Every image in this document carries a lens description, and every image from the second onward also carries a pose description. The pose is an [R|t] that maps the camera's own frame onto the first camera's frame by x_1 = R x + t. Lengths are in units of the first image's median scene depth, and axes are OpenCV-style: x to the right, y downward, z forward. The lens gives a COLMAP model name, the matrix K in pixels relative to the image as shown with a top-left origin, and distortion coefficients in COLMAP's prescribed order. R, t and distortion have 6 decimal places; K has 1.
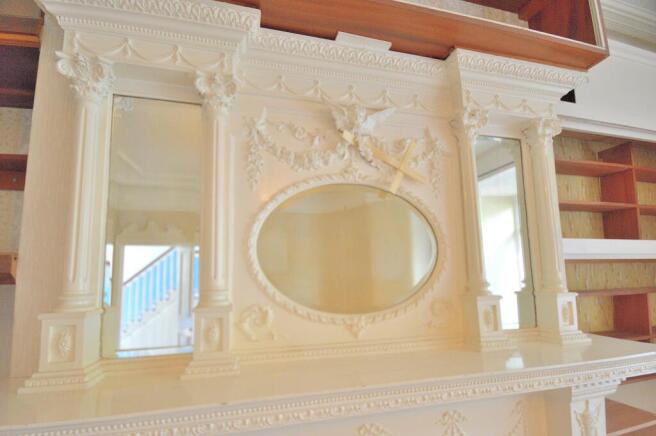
lens RADIAL K [[282.6, 0, 328.2], [0, 282.6, 228.2], [0, 0, 1]] dist [0.000963, 0.000147]
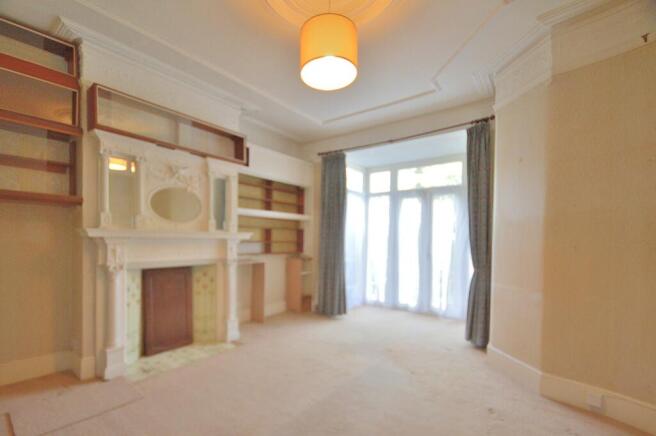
lens RADIAL K [[293.1, 0, 324.3], [0, 293.1, 244.8], [0, 0, 1]] dist [-0.001102, 0.000026]
pose [[0.784757, 0.004154, 0.619790, -0.795648], [-0.098561, 0.988090, 0.118172, -0.057043], [-0.611917, -0.153823, 0.775820, -3.362388]]
